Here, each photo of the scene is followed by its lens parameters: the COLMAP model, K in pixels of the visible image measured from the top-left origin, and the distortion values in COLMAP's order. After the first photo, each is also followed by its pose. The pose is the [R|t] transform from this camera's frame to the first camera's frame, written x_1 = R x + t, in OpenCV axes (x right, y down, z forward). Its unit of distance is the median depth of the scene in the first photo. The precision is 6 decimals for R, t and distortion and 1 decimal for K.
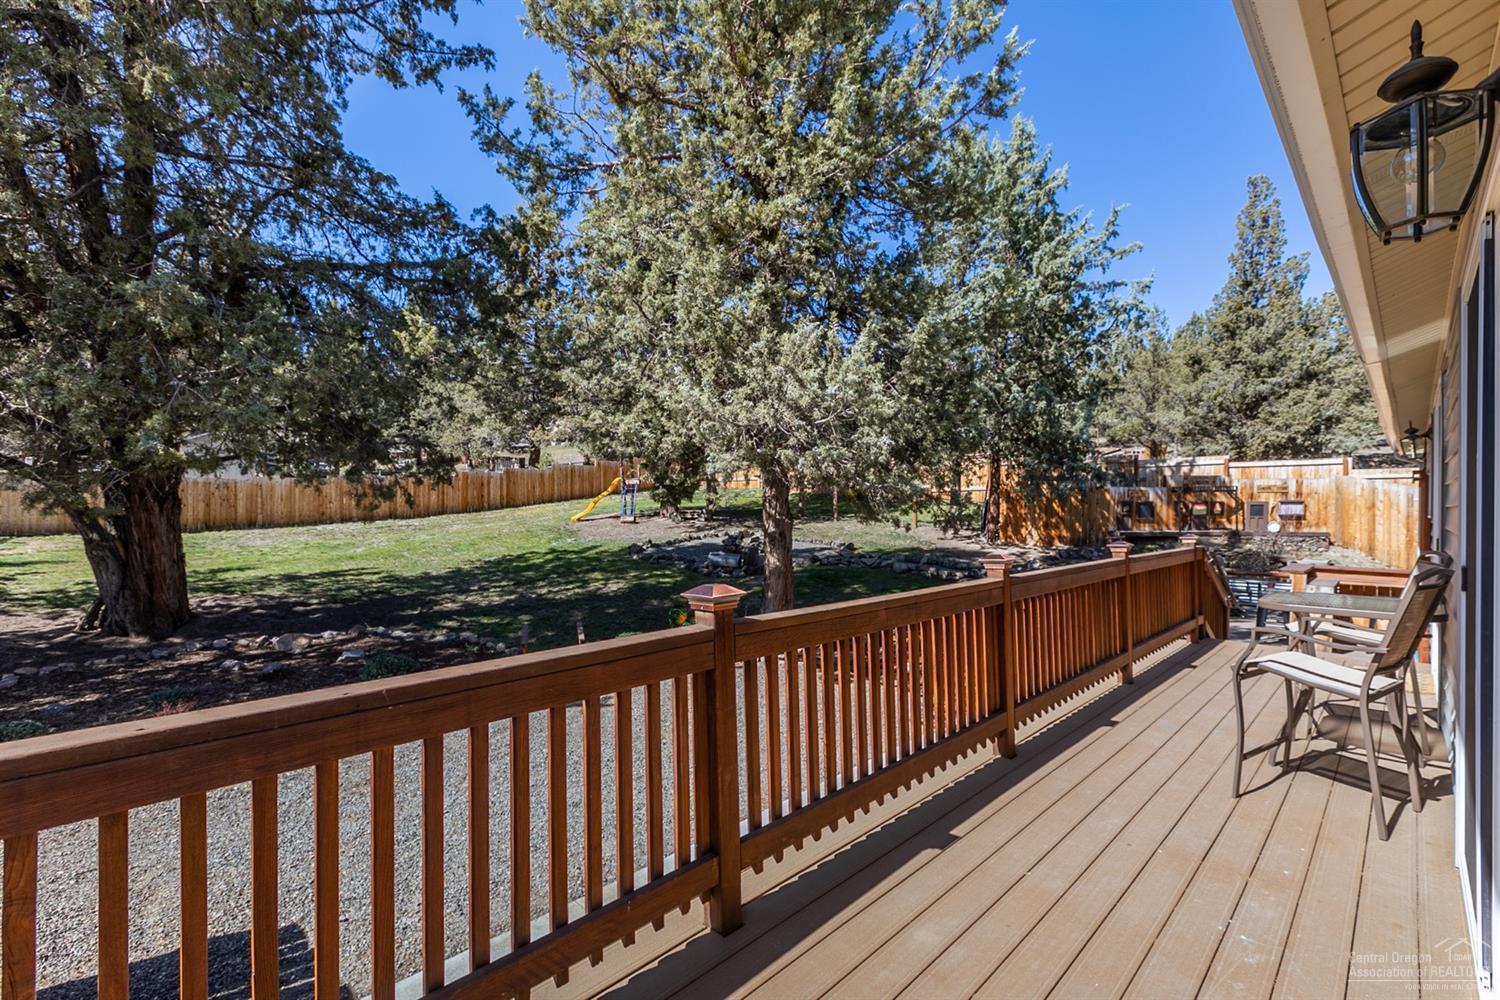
lens RADIAL K [[675.8, 0, 749.9], [0, 675.8, 502.1], [0, 0, 1]] dist [0.002951, 0.000800]
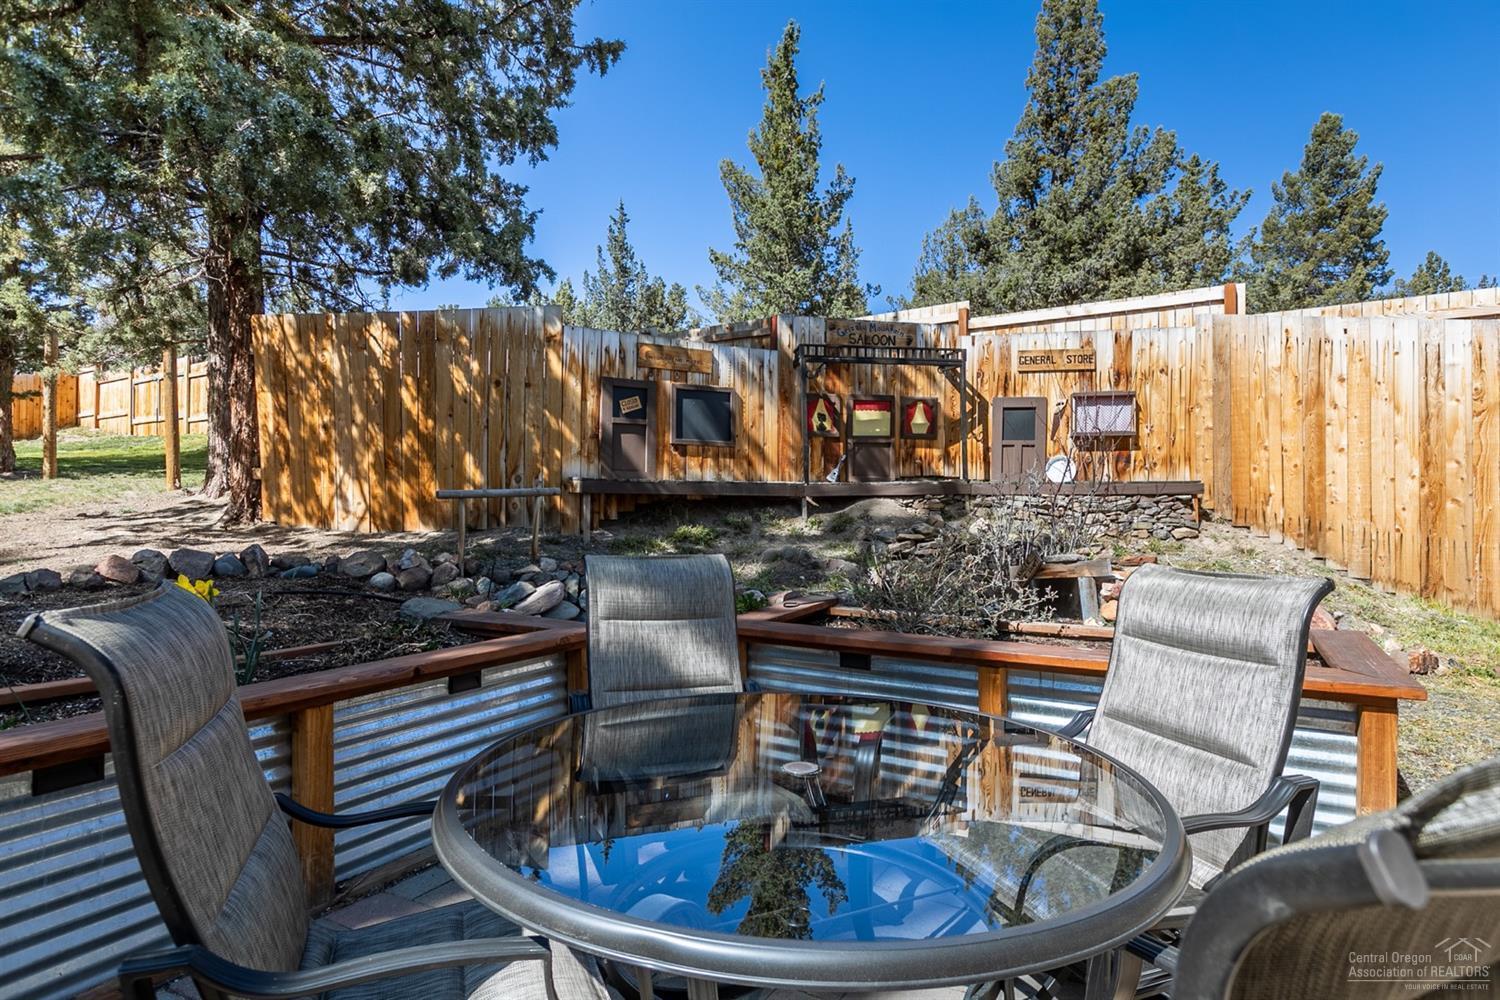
lens RADIAL K [[790.5, 0, 749.2], [0, 790.5, 501.7], [0, 0, 1]] dist [-0.002084, -0.000989]
pose [[0.972002, -0.001172, 0.234971, 0.516175], [0.001460, 0.999998, -0.001052, 0.051460], [-0.234970, 0.001366, 0.972002, 0.635088]]
